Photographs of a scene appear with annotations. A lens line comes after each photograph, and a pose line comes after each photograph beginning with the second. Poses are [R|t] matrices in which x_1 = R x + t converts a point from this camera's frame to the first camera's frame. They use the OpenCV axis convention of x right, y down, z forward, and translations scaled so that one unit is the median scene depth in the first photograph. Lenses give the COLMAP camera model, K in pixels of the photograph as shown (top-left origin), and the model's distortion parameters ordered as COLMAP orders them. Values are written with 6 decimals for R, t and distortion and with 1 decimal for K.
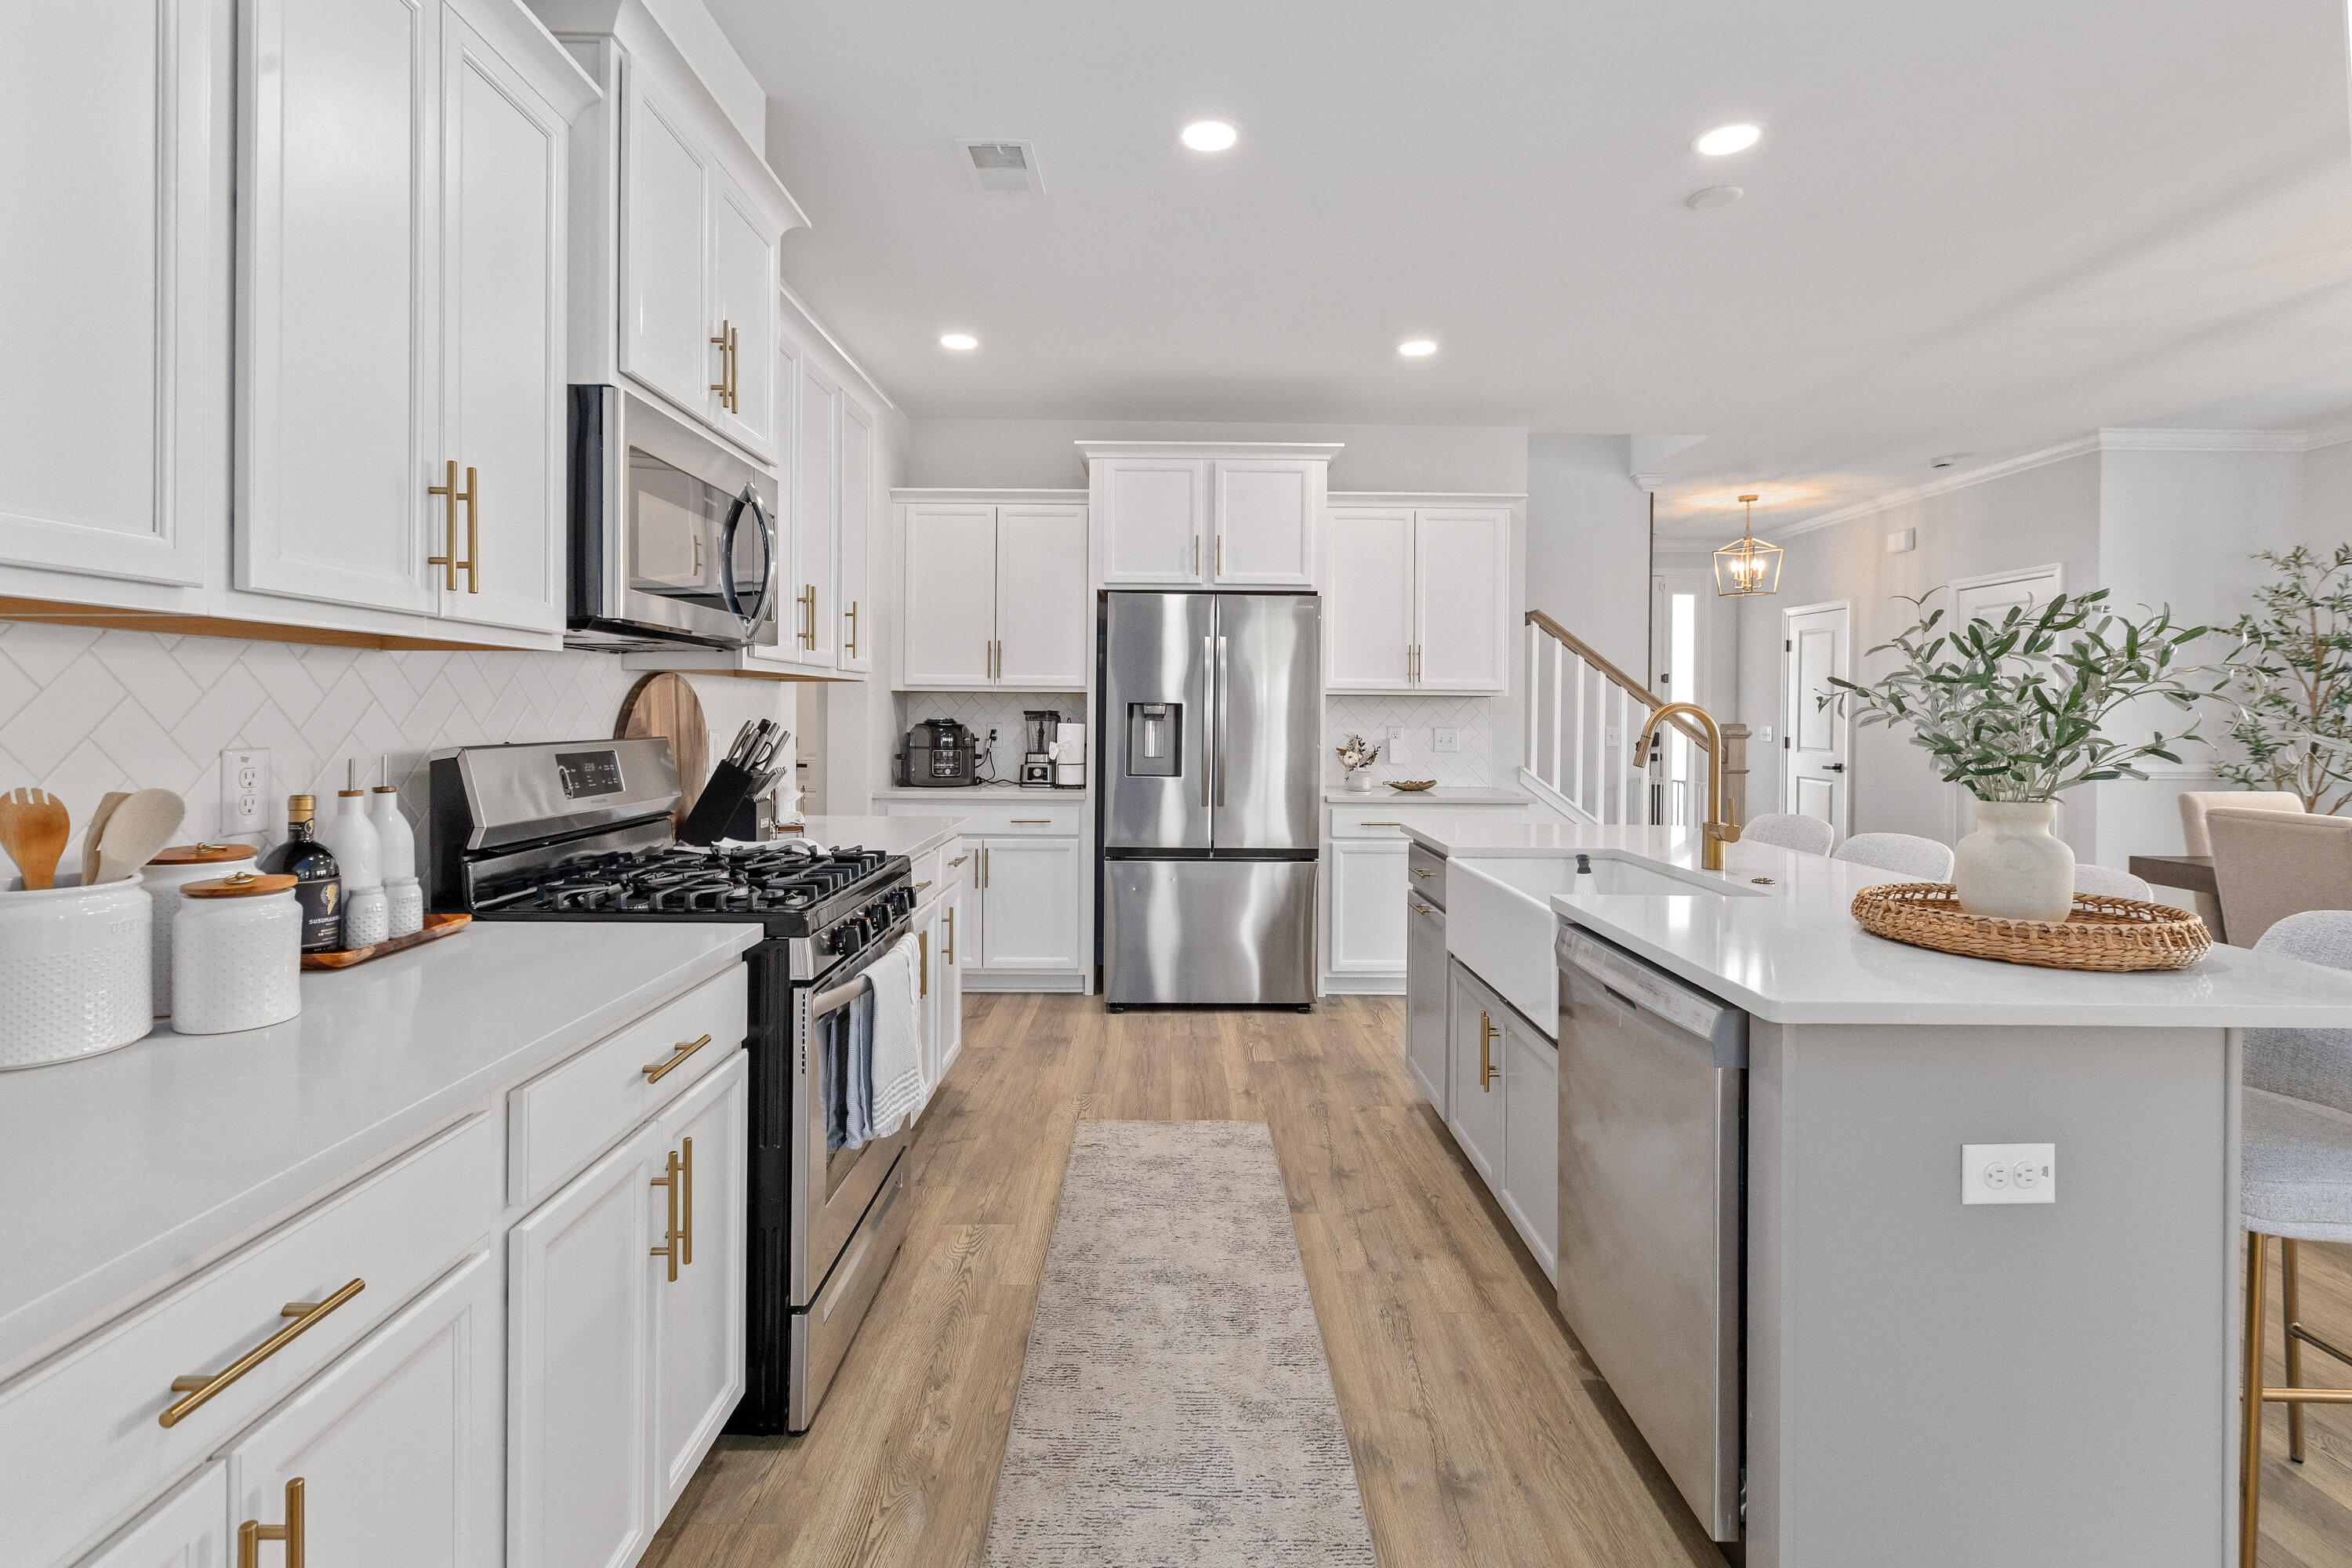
lens RADIAL K [[1070.4, 0, 1177.5], [0, 1070.4, 714.1], [0, 0, 1]] dist [0.000147, 0.000007]
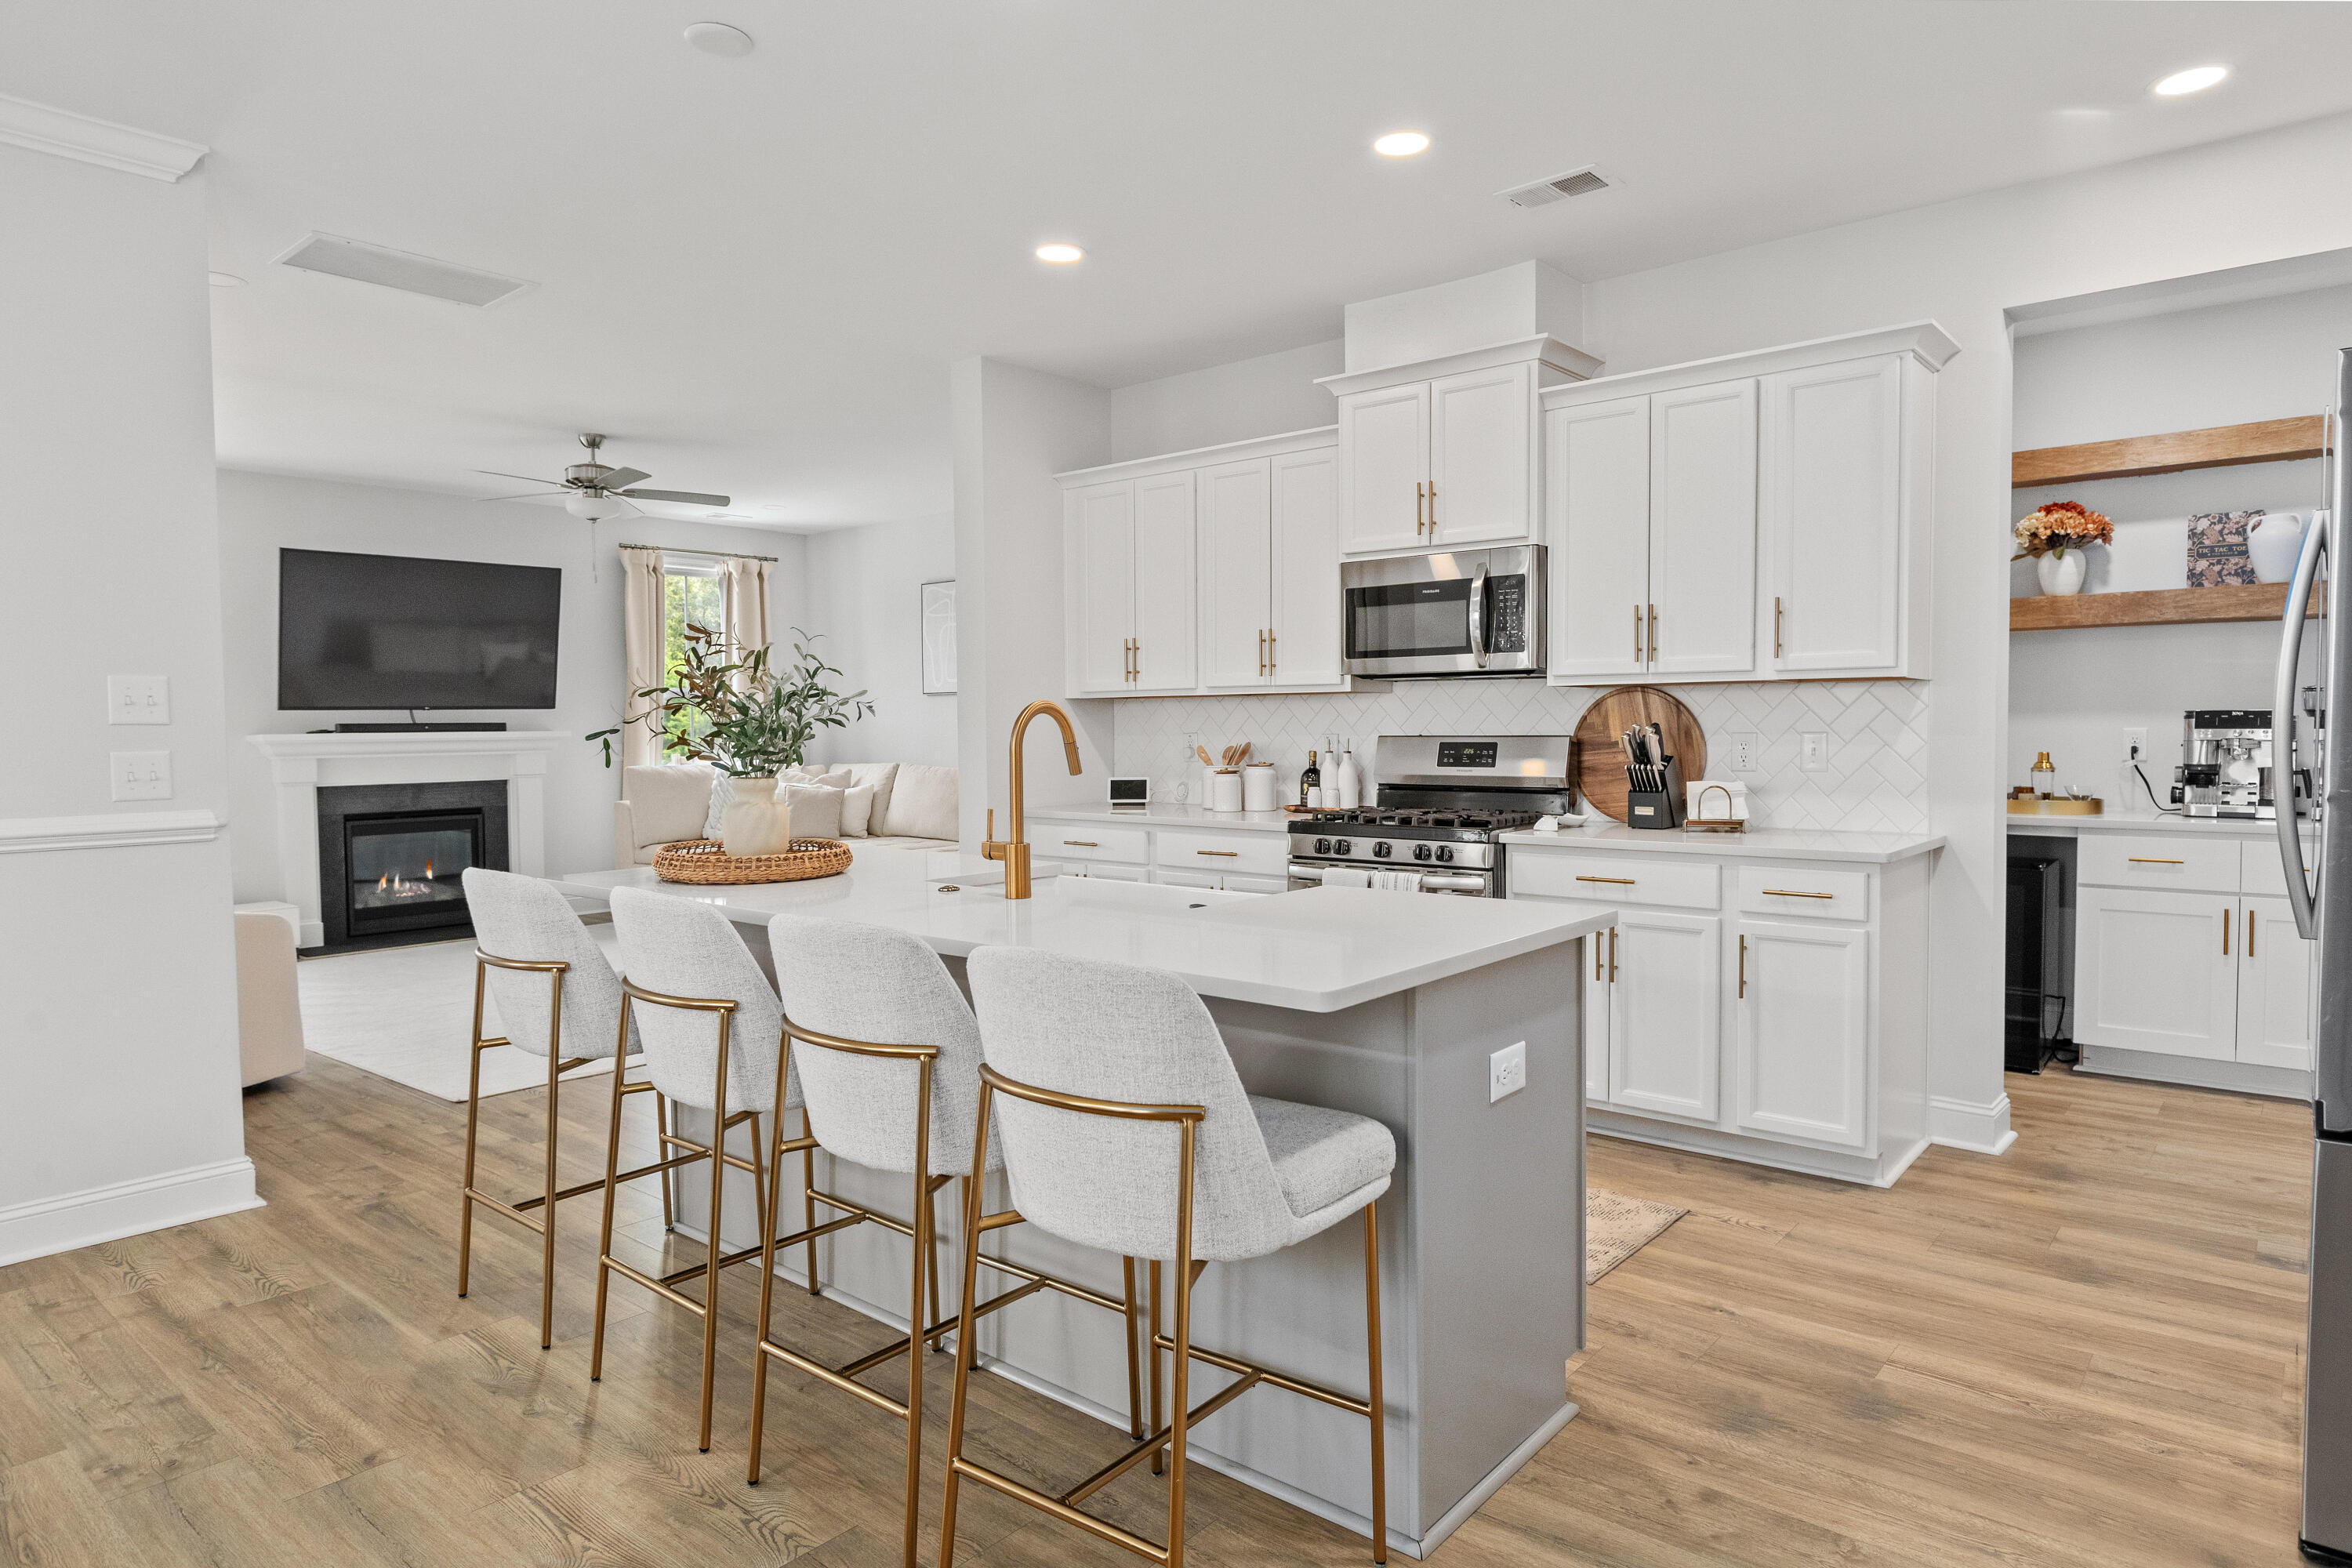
lens RADIAL K [[1376.6, 0, 1176.0], [0, 1376.6, 784.0], [0, 0, 1]] dist [-0.000833, -0.000292]
pose [[-0.654019, 0.025103, -0.756061, 0.964272], [0.000431, 0.999461, 0.032811, 0.019597], [0.756478, 0.021133, -0.653678, 1.406142]]
